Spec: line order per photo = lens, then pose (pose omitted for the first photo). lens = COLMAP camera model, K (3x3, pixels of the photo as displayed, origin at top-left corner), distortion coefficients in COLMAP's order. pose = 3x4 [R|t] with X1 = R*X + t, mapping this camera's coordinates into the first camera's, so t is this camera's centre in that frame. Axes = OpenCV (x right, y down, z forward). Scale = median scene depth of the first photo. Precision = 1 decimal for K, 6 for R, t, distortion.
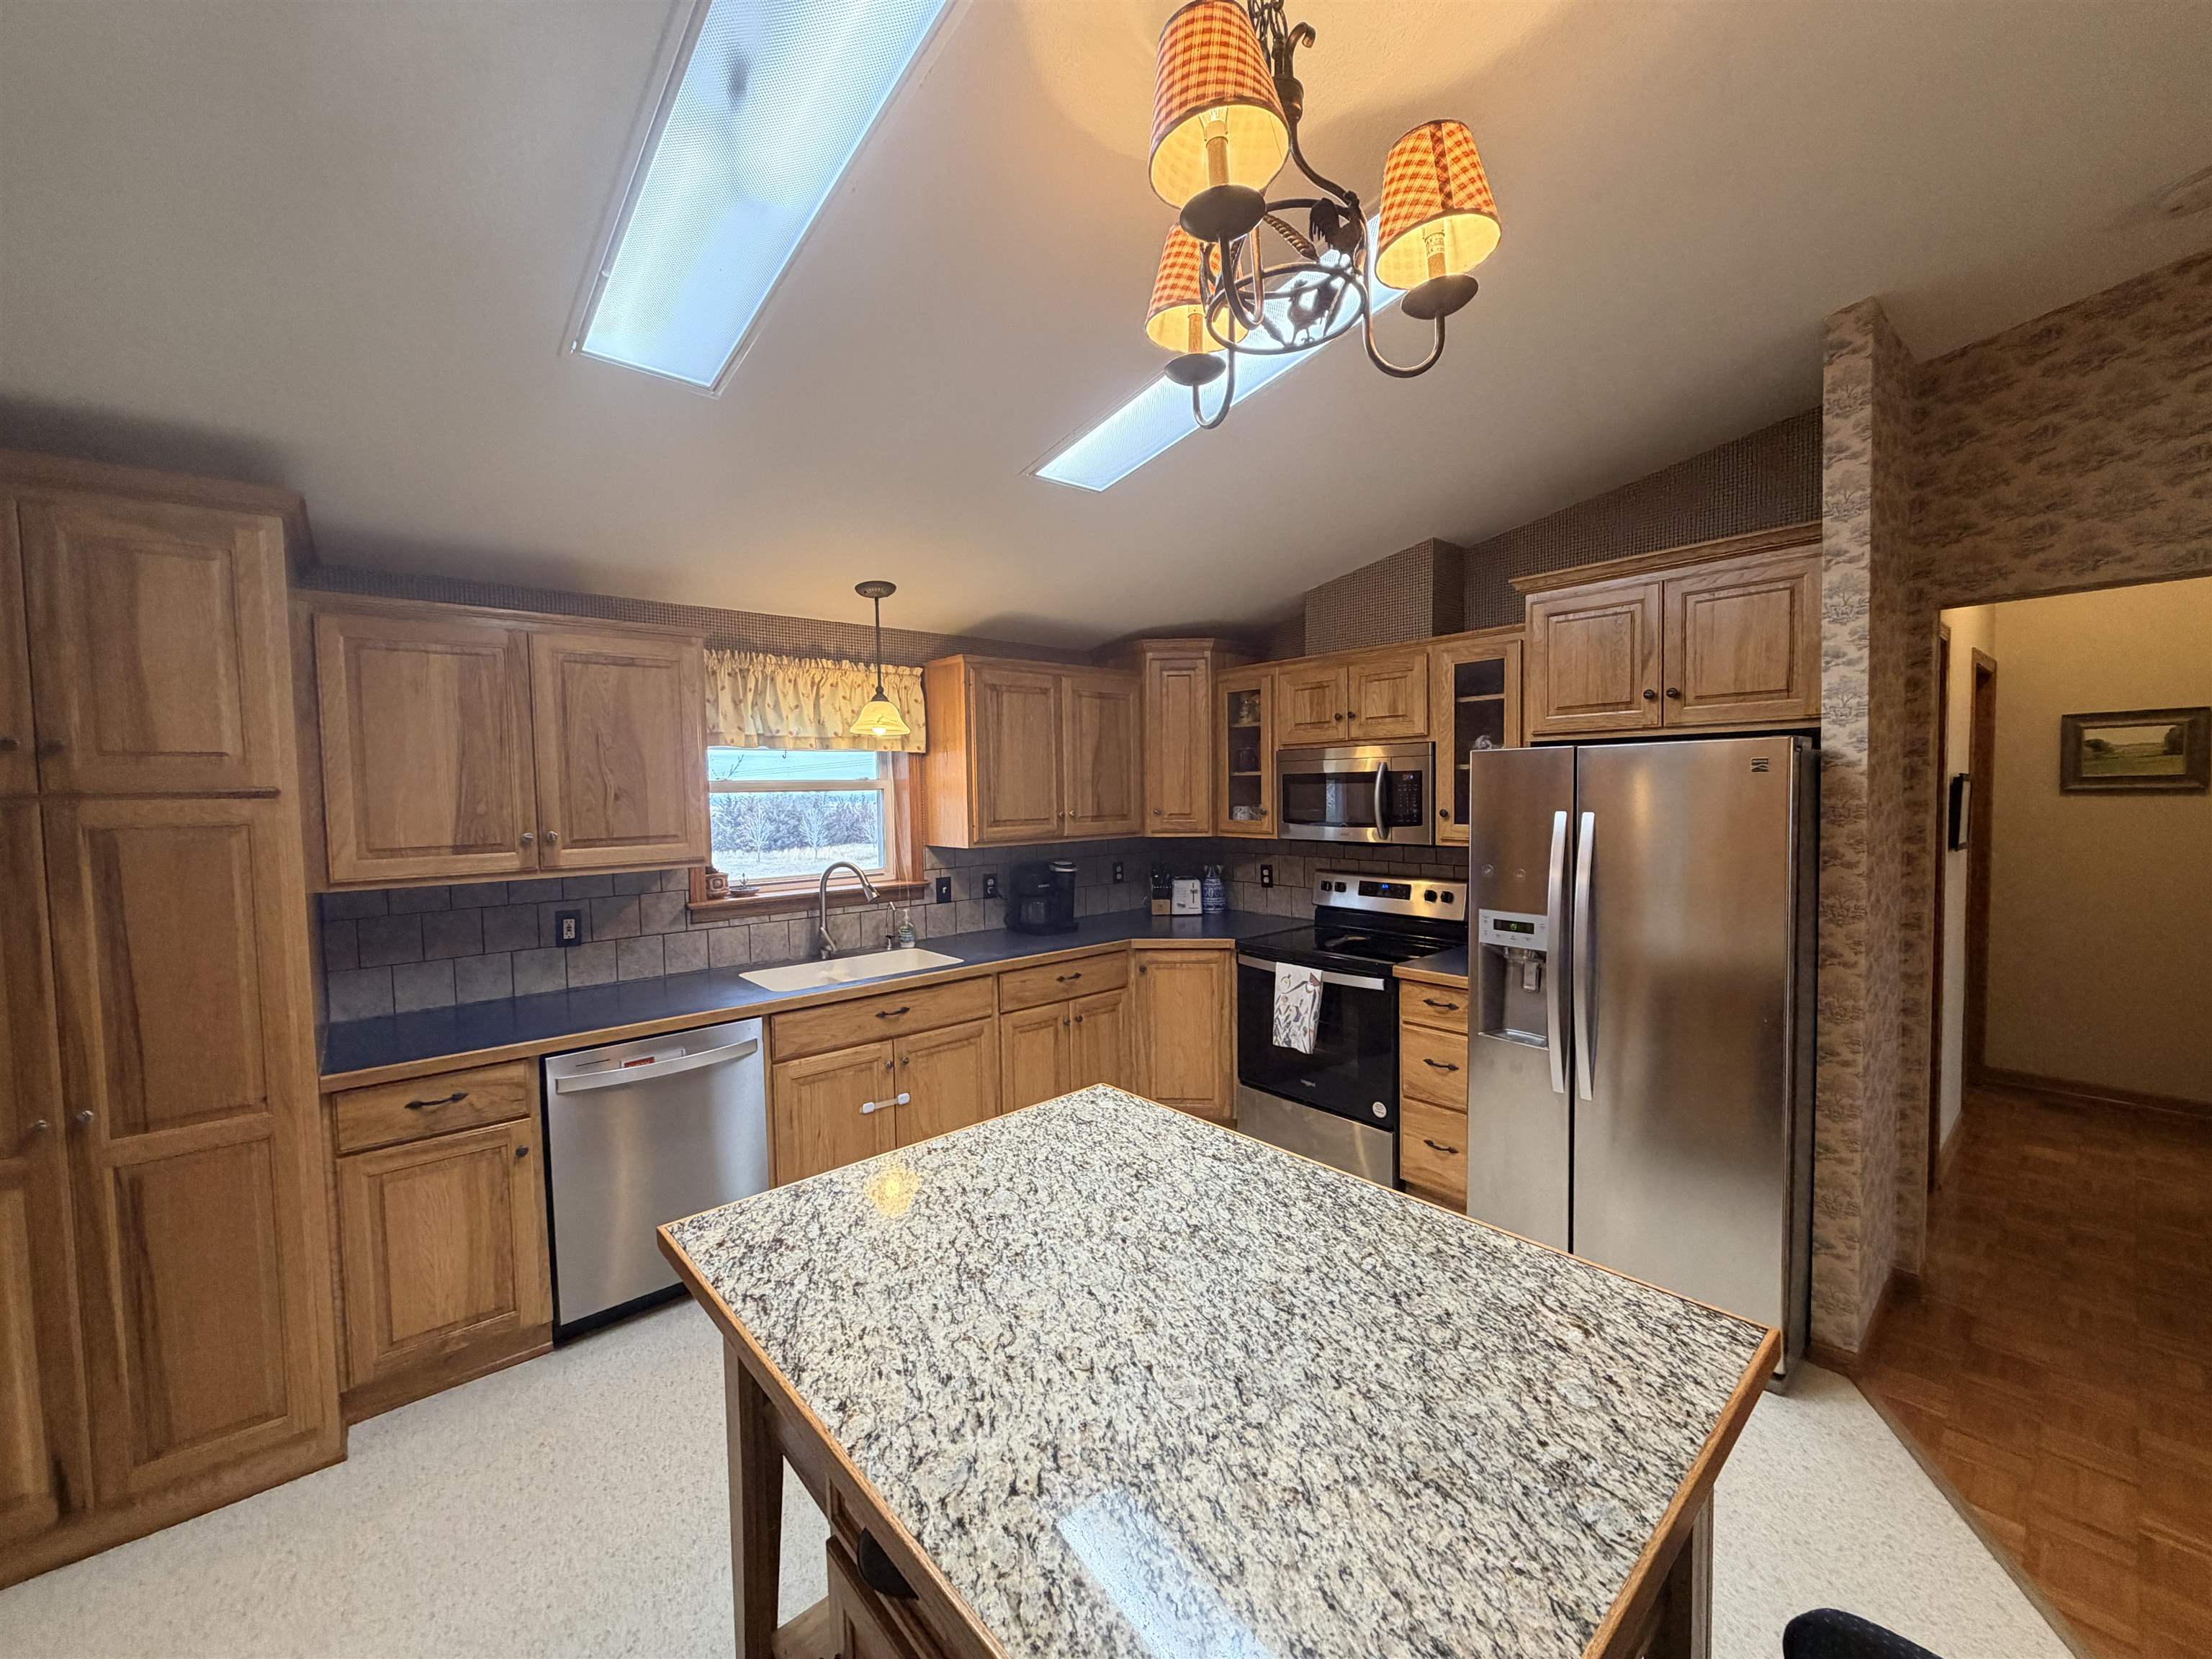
lens RADIAL K [[877.5, 0, 1098.1], [0, 877.5, 822.8], [0, 0, 1]] dist [0.002591, 0.000395]
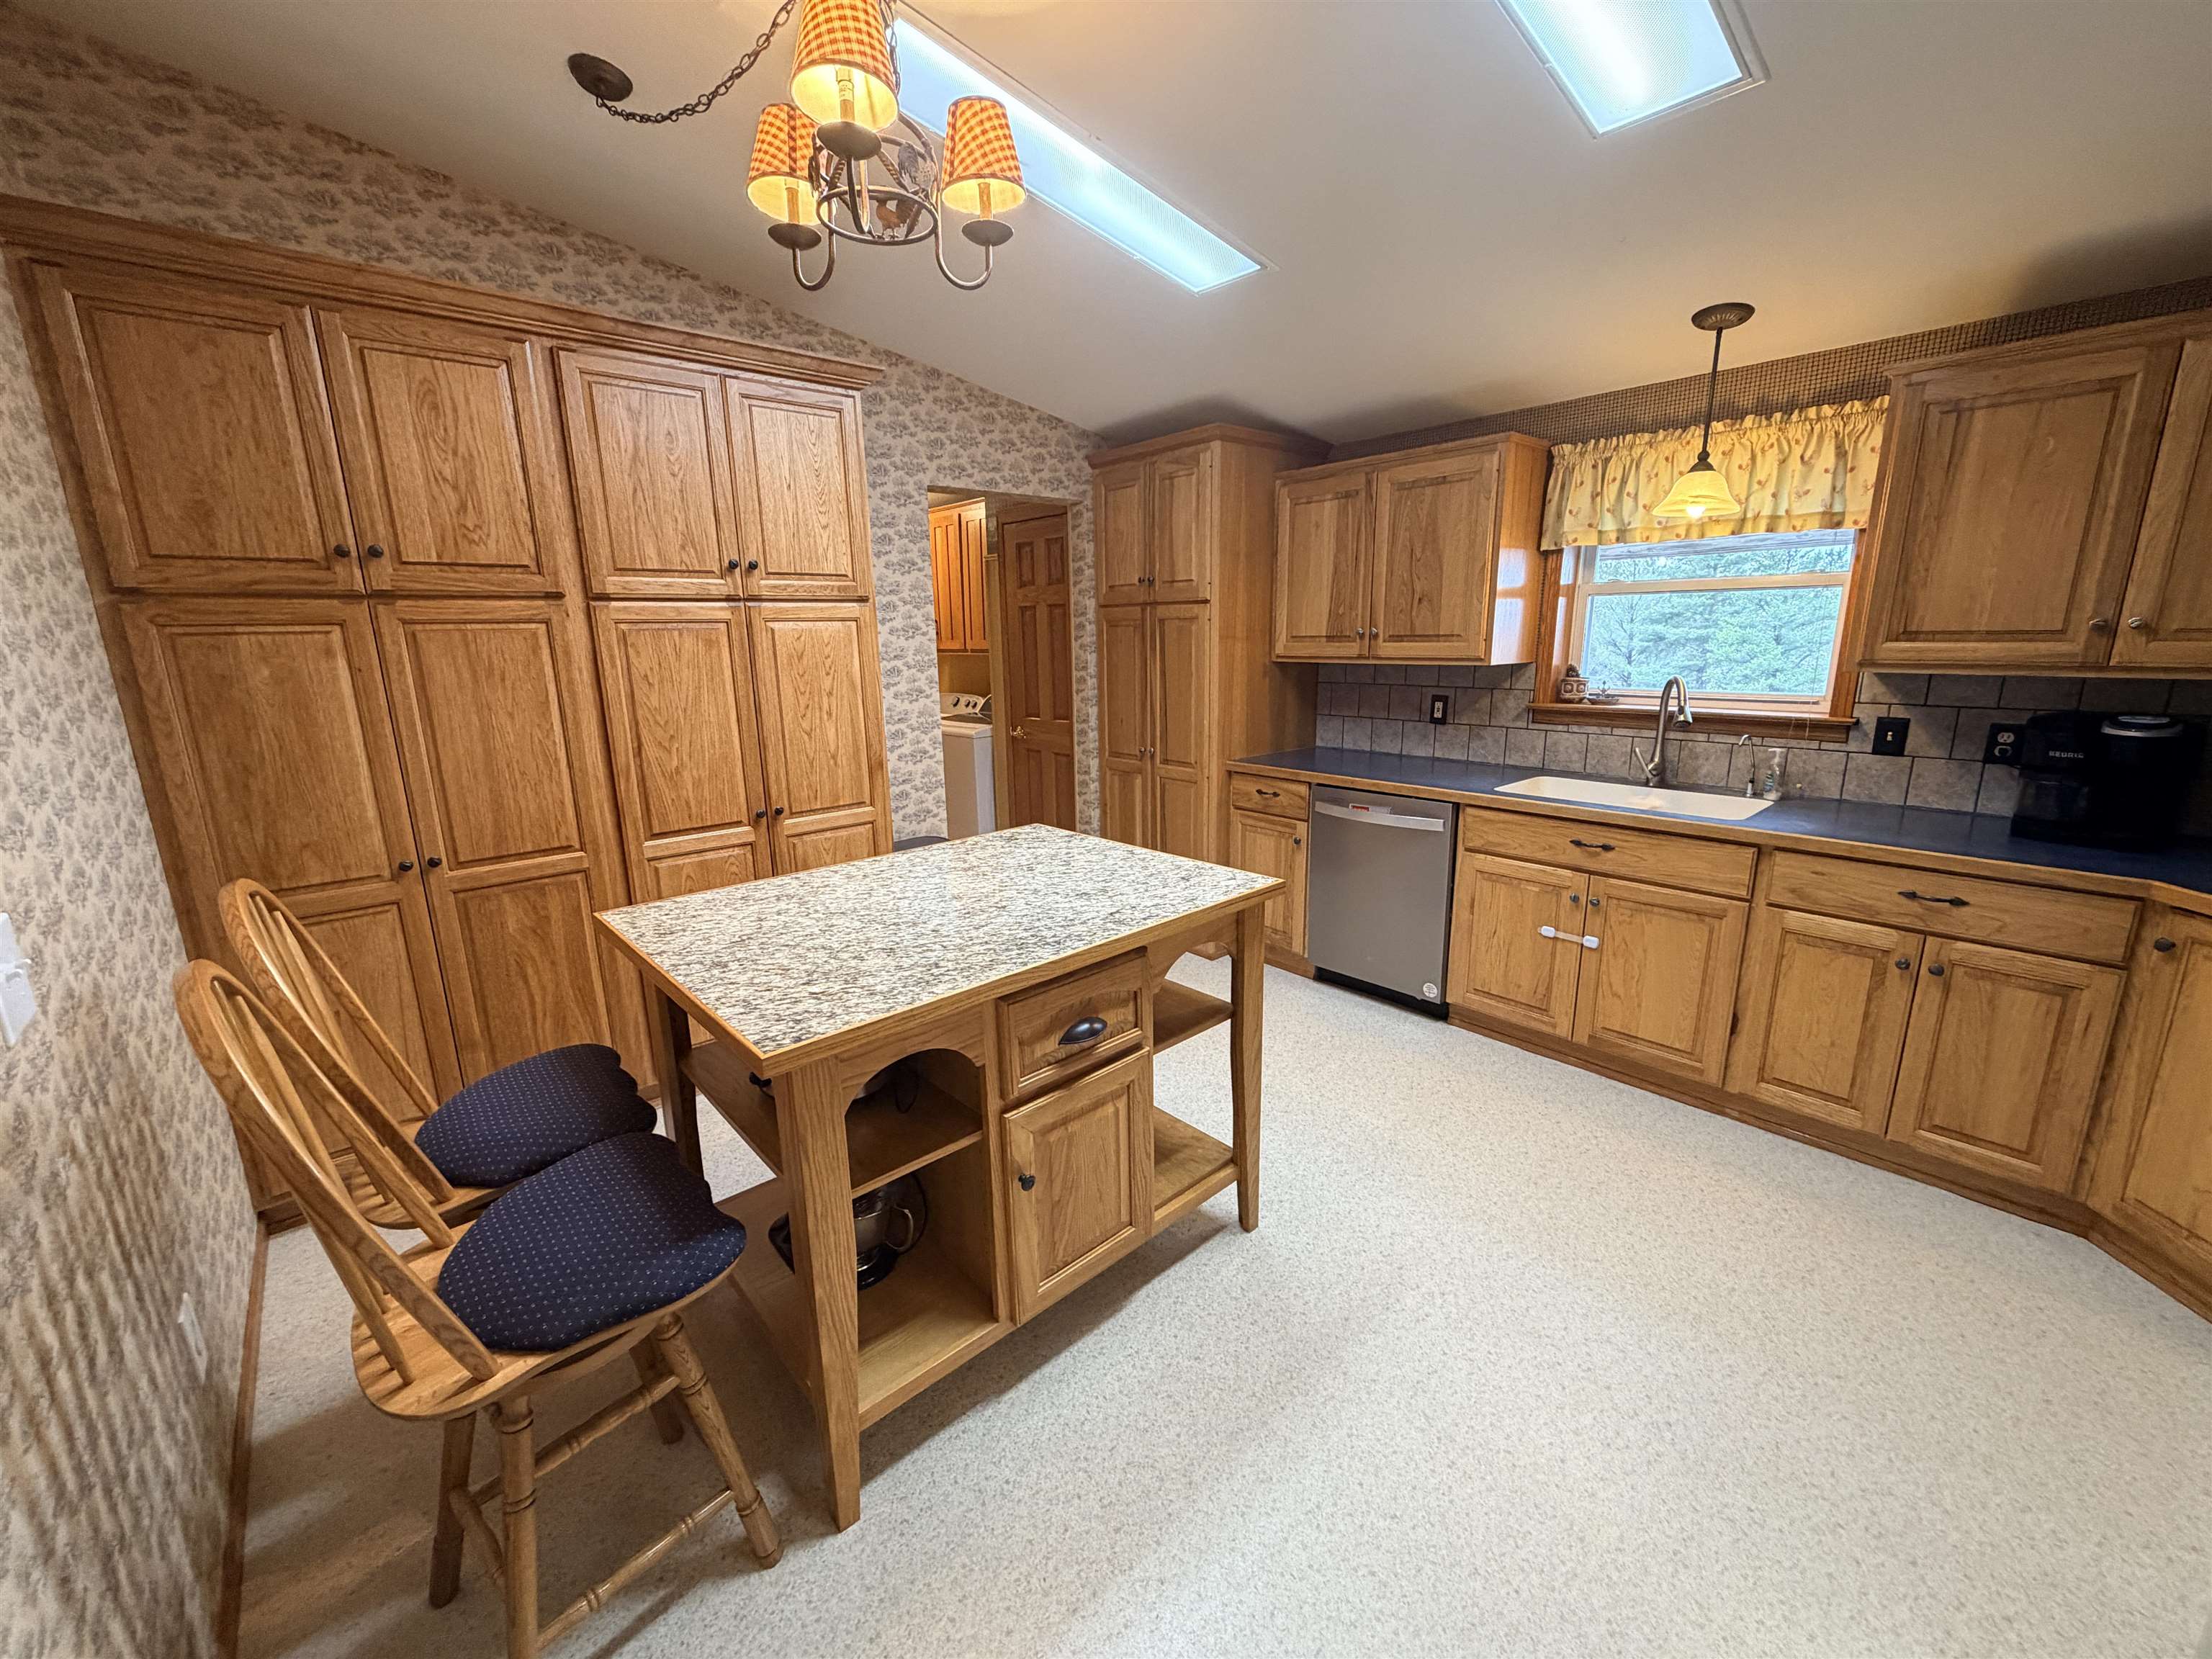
lens RADIAL K [[877.5, 0, 1109.5], [0, 877.5, 832.8], [0, 0, 1]] dist [0.002591, 0.000395]
pose [[0.020849, 0.243199, -0.969752, 1.077319], [-0.023658, 0.969812, 0.242705, -0.004144], [0.999503, 0.017882, 0.025973, 0.834565]]
